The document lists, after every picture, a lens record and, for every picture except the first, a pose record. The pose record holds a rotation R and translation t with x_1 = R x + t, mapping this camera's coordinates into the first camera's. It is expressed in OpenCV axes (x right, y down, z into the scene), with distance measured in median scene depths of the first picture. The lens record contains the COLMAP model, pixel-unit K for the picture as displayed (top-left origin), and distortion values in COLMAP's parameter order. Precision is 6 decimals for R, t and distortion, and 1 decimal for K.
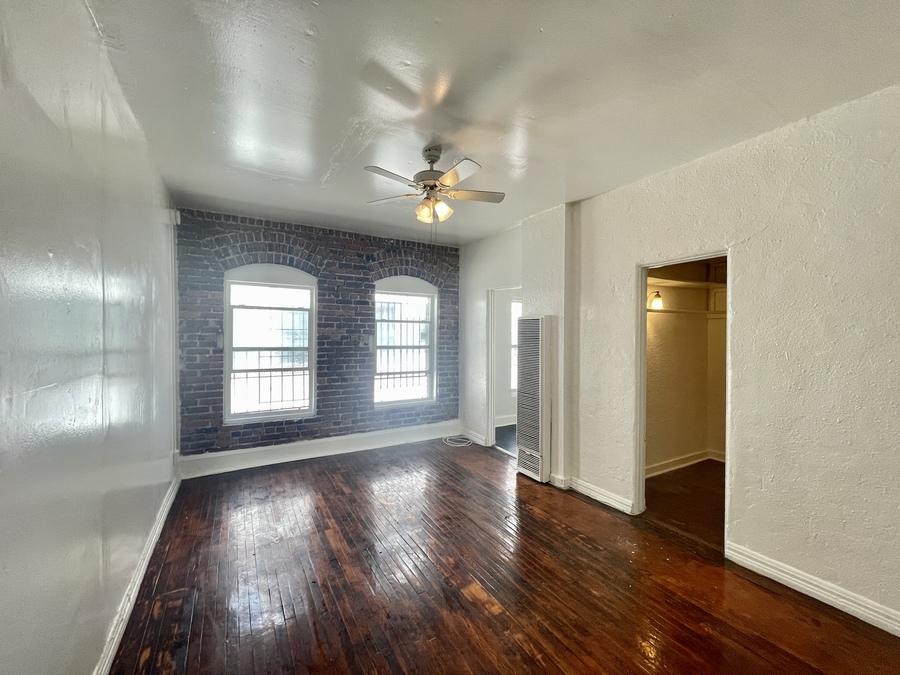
lens RADIAL K [[372.9, 0, 452.2], [0, 372.9, 337.3], [0, 0, 1]] dist [0.004370, -0.001305]
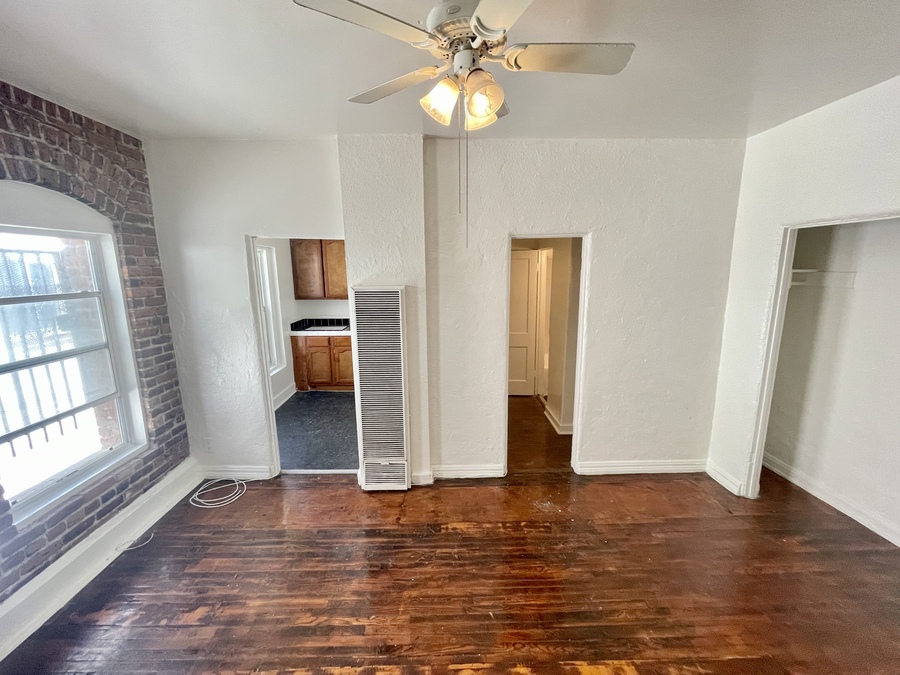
lens RADIAL K [[372.9, 0, 451.1], [0, 372.9, 337.6], [0, 0, 1]] dist [0.004370, -0.001305]
pose [[0.486638, -0.170888, 0.856727, -0.277307], [0.016234, 0.982281, 0.186711, -0.072309], [-0.873453, -0.076952, 0.480790, 0.411922]]
